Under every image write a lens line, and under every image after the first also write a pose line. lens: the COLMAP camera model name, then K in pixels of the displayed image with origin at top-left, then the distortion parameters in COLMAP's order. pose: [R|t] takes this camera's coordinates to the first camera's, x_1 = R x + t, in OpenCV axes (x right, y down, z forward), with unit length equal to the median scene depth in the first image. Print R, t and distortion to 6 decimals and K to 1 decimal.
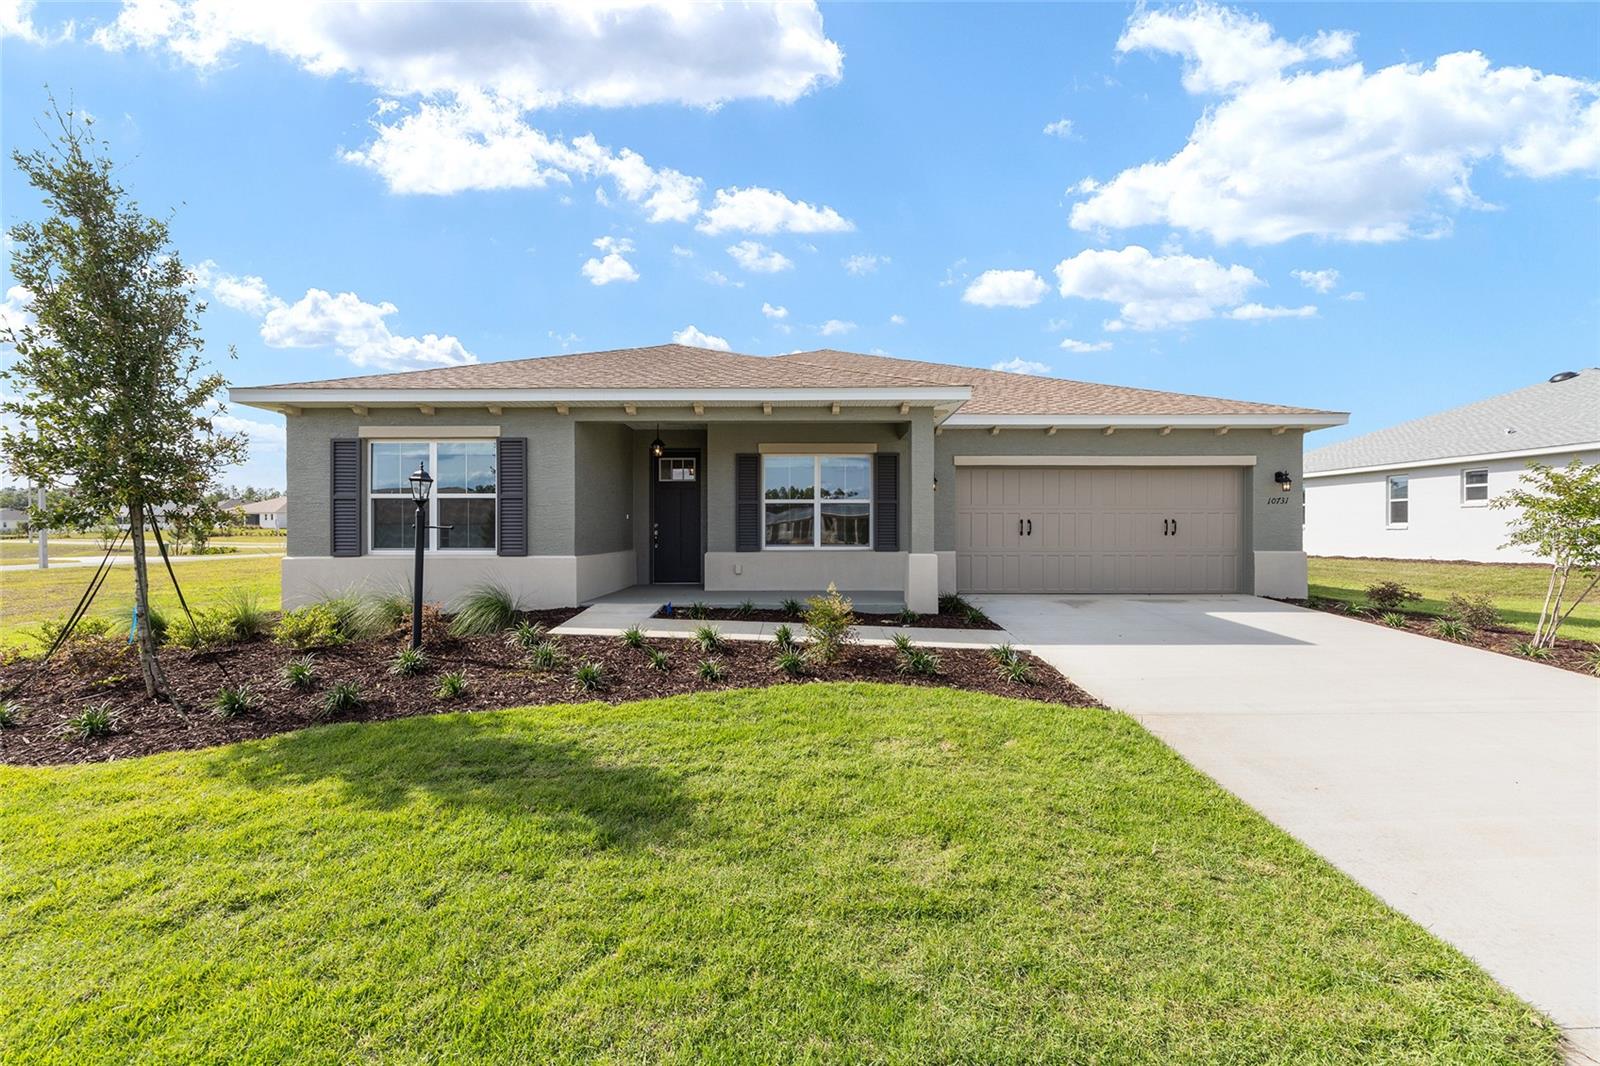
lens RADIAL K [[630.3, 0, 802.0], [0, 630.3, 528.4], [0, 0, 1]] dist [0.000337, 0.000075]
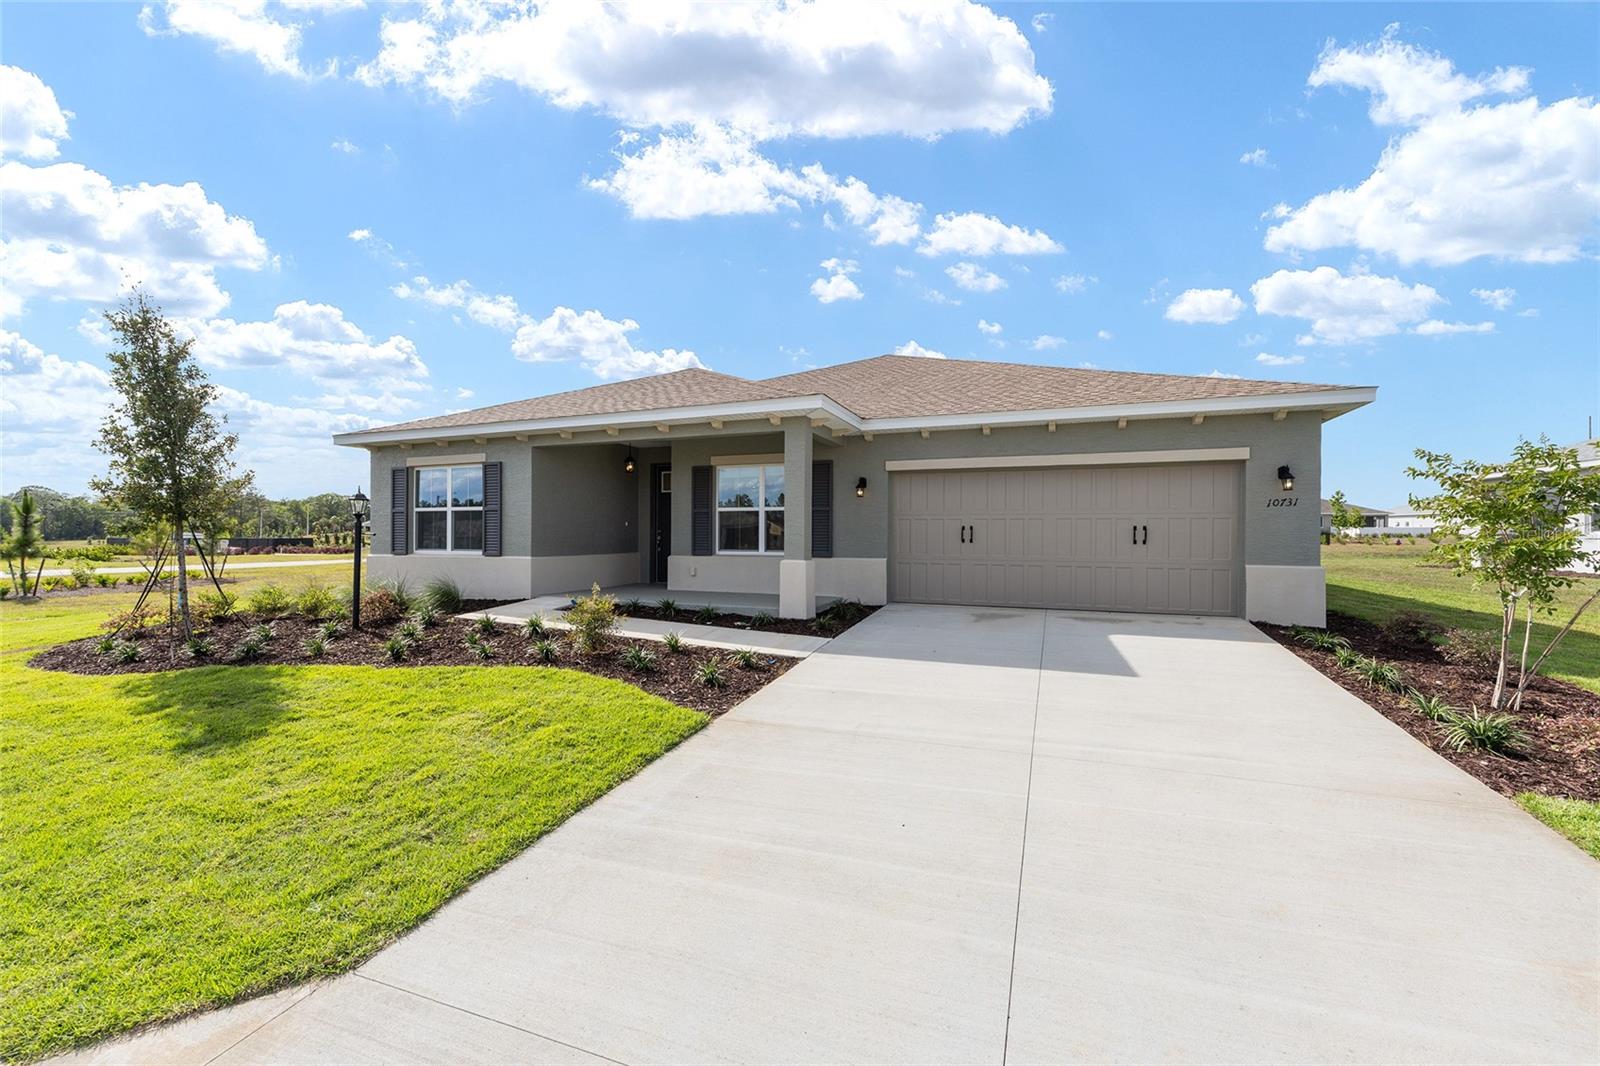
lens RADIAL K [[638.1, 0, 804.8], [0, 638.1, 536.0], [0, 0, 1]] dist [-0.001304, -0.000017]
pose [[0.933994, 0.004299, -0.357263, 0.565250], [-0.002388, 0.999980, 0.005791, -0.005140], [0.357281, -0.004555, 0.933986, 0.032888]]
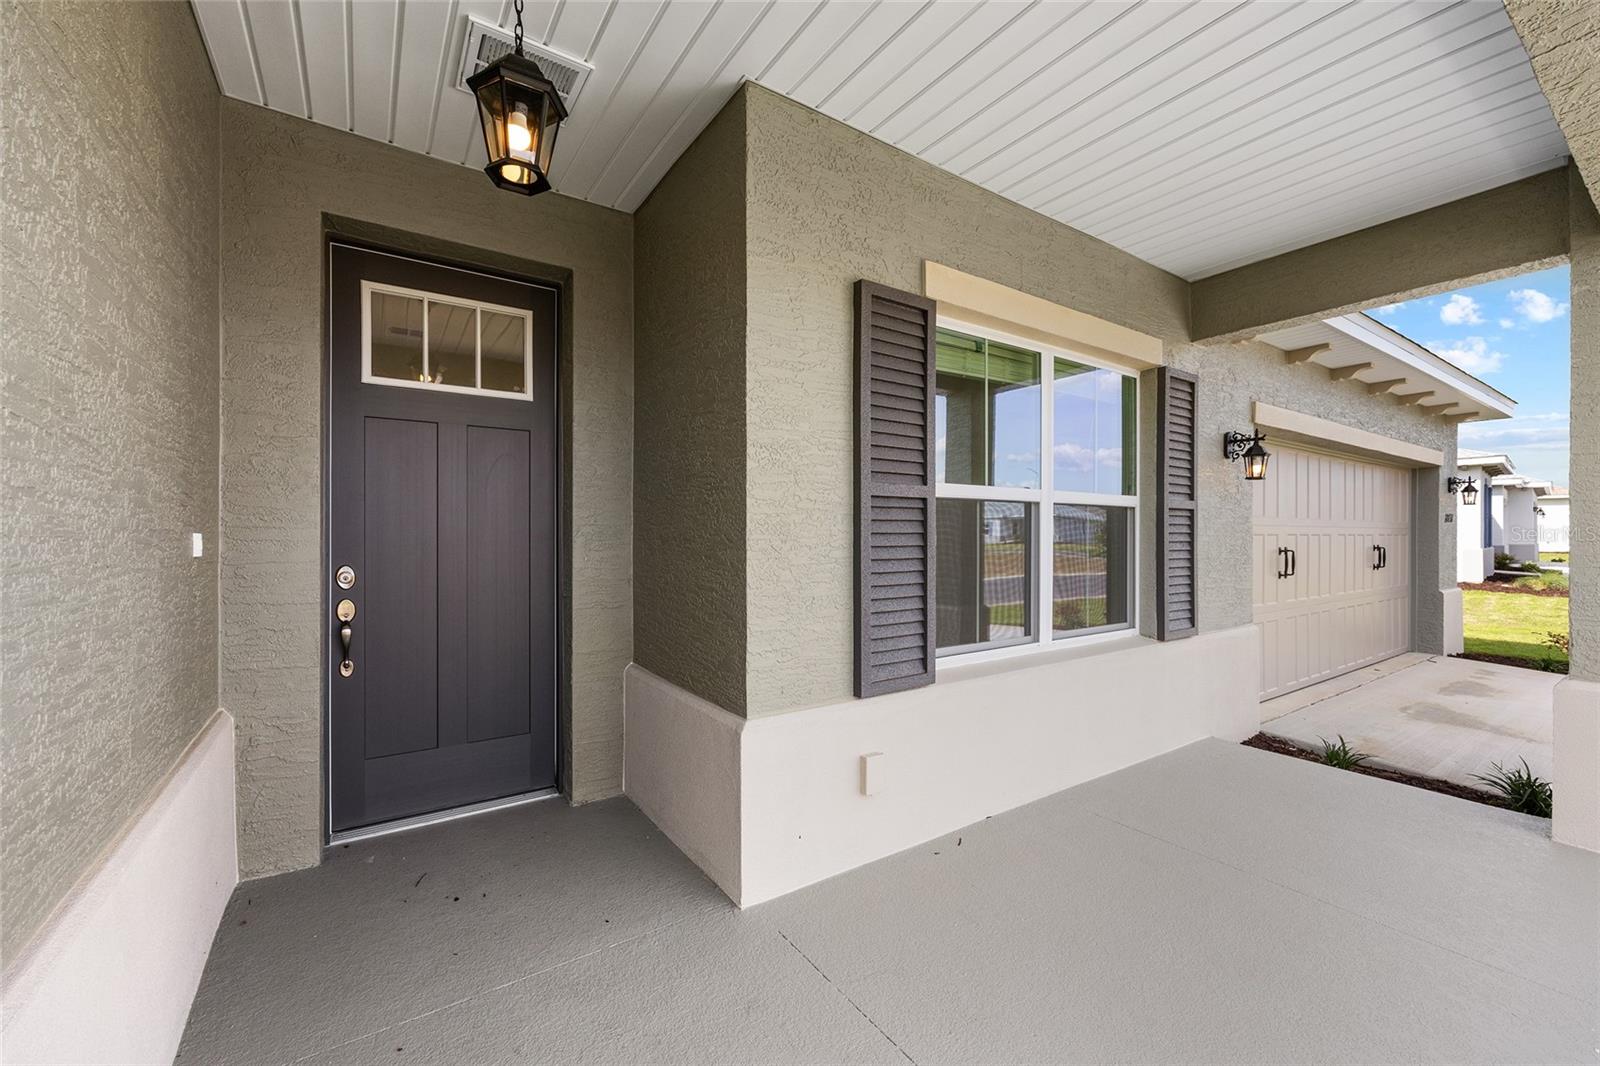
lens RADIAL K [[638.1, 0, 804.8], [0, 638.1, 536.0], [0, 0, 1]] dist [-0.001304, -0.000017]
pose [[0.822817, -0.000955, 0.568306, -0.303029], [-0.006634, 0.999914, 0.011284, -0.031078], [-0.568268, -0.013055, 0.822740, 0.965852]]
